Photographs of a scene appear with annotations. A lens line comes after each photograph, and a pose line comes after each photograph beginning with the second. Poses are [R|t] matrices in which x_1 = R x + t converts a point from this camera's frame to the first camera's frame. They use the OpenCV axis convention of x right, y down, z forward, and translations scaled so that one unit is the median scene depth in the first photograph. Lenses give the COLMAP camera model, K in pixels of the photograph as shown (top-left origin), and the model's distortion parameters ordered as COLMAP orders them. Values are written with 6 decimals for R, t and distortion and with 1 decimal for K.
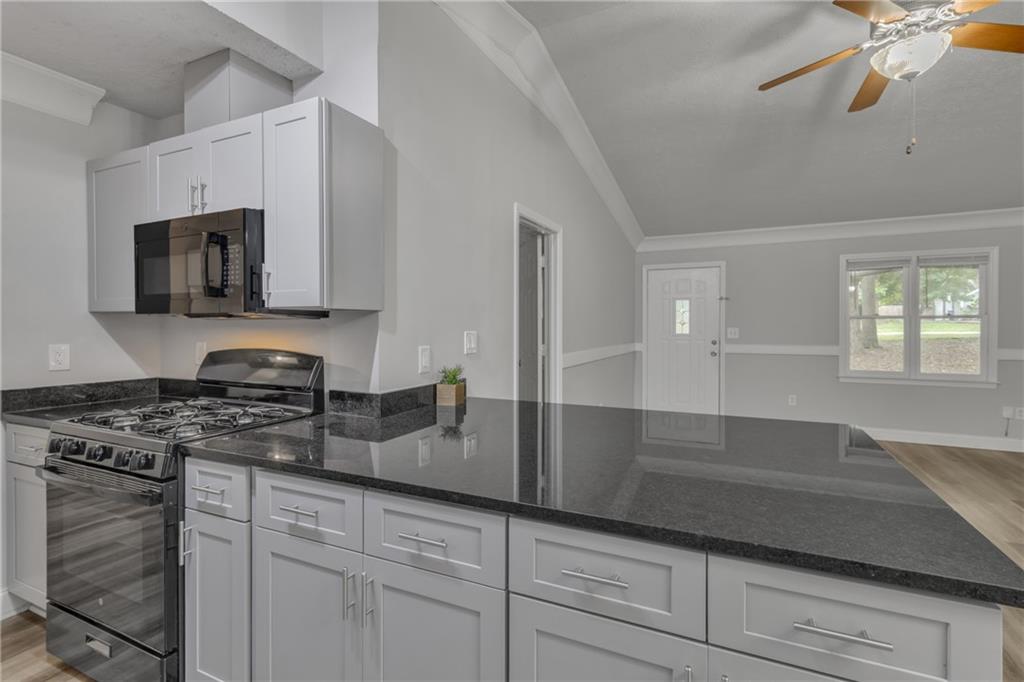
lens RADIAL K [[481.5, 0, 516.2], [0, 481.5, 329.5], [0, 0, 1]] dist [0.005668, 0.001091]
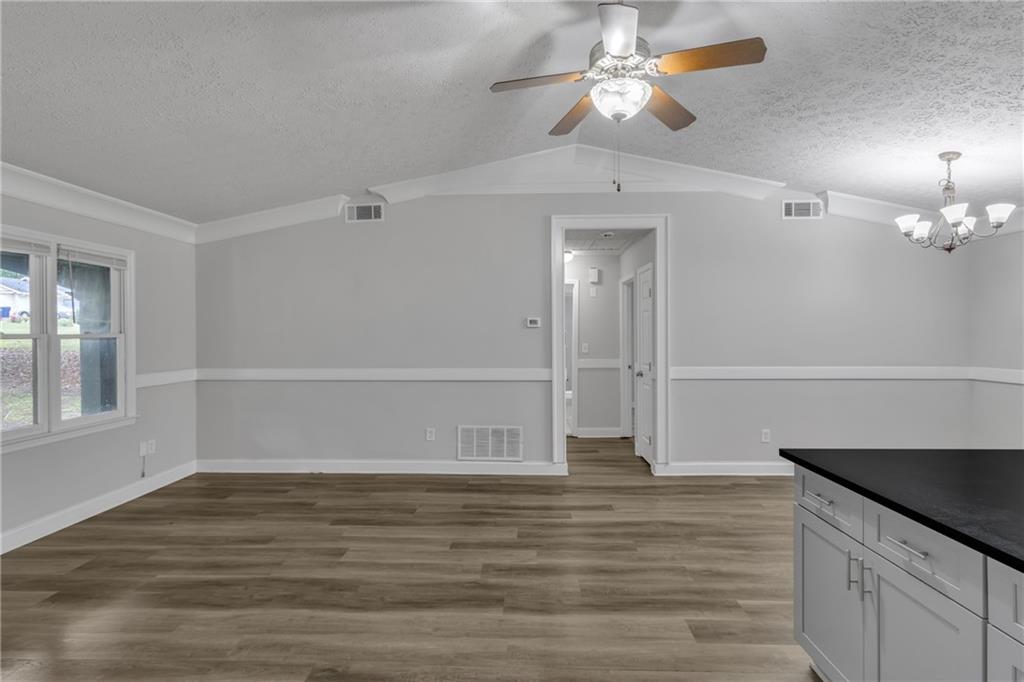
lens RADIAL K [[479.5, 0, 514.9], [0, 479.5, 337.0], [0, 0, 1]] dist [0.002679, 0.001132]
pose [[-0.408038, -0.007310, 0.912936, -0.015976], [0.008240, 0.999898, 0.011690, -0.027295], [-0.912928, 0.012292, -0.407936, 0.684240]]
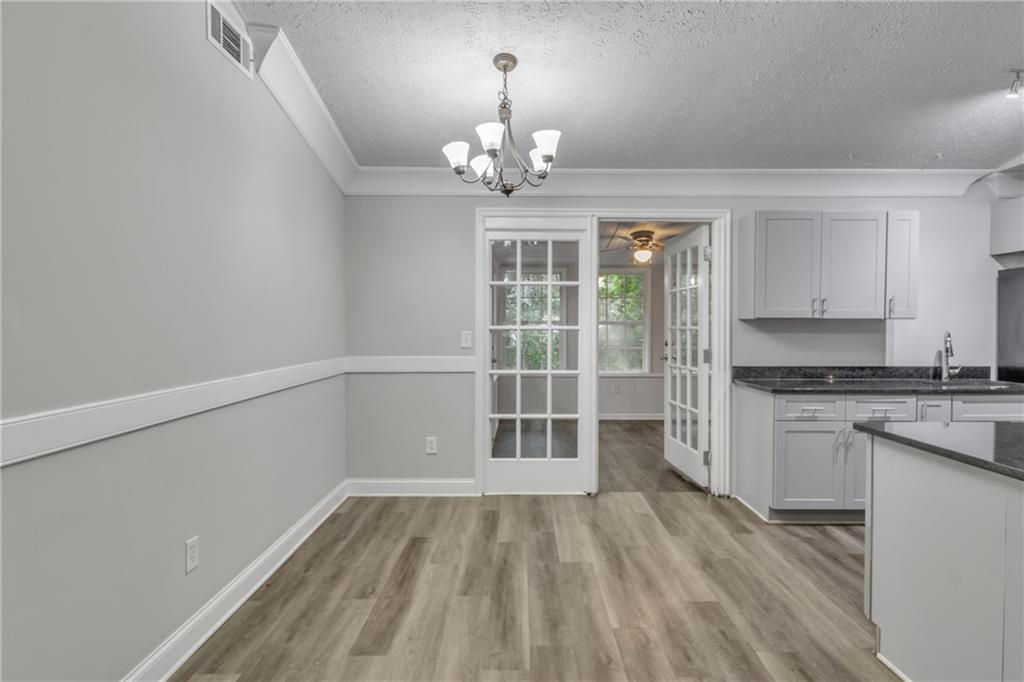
lens RADIAL K [[544.8, 0, 516.4], [0, 544.8, 337.0], [0, 0, 1]] dist [0.000173, 0.000184]
pose [[-0.902731, 0.009211, -0.430107, 0.543578], [-0.001994, 0.999670, 0.025593, -0.005275], [0.430201, 0.023961, -0.902415, 0.383107]]
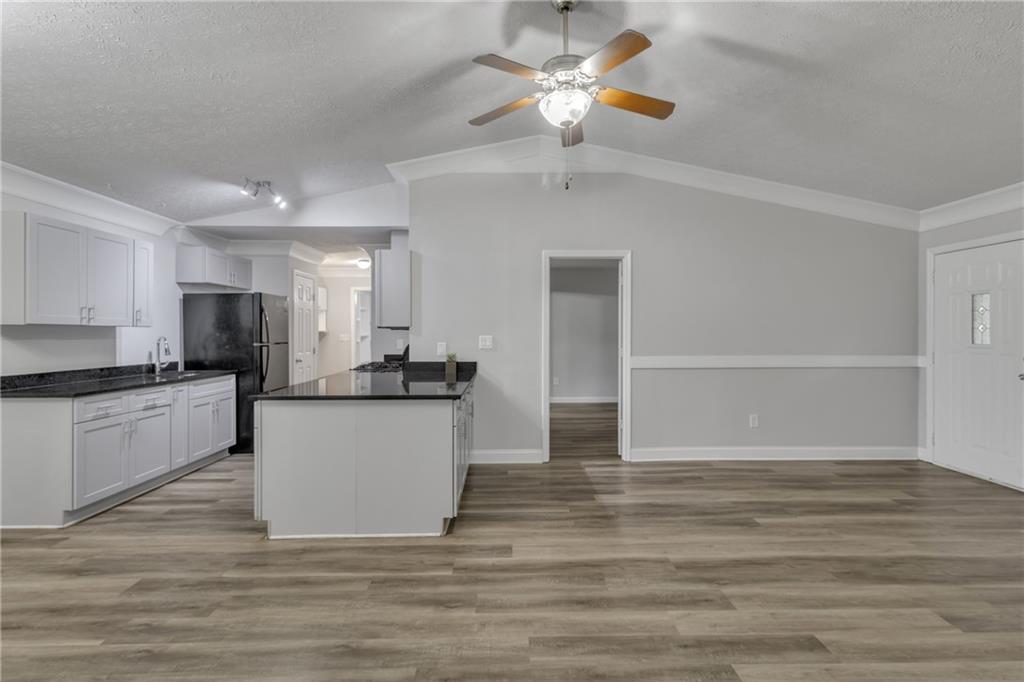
lens RADIAL K [[481.5, 0, 516.2], [0, 481.5, 329.5], [0, 0, 1]] dist [0.005668, 0.001091]
pose [[0.450139, -0.006280, -0.892936, 0.767086], [-0.004609, 0.999946, -0.009356, -0.002769], [0.892947, 0.008327, 0.450085, 0.147832]]
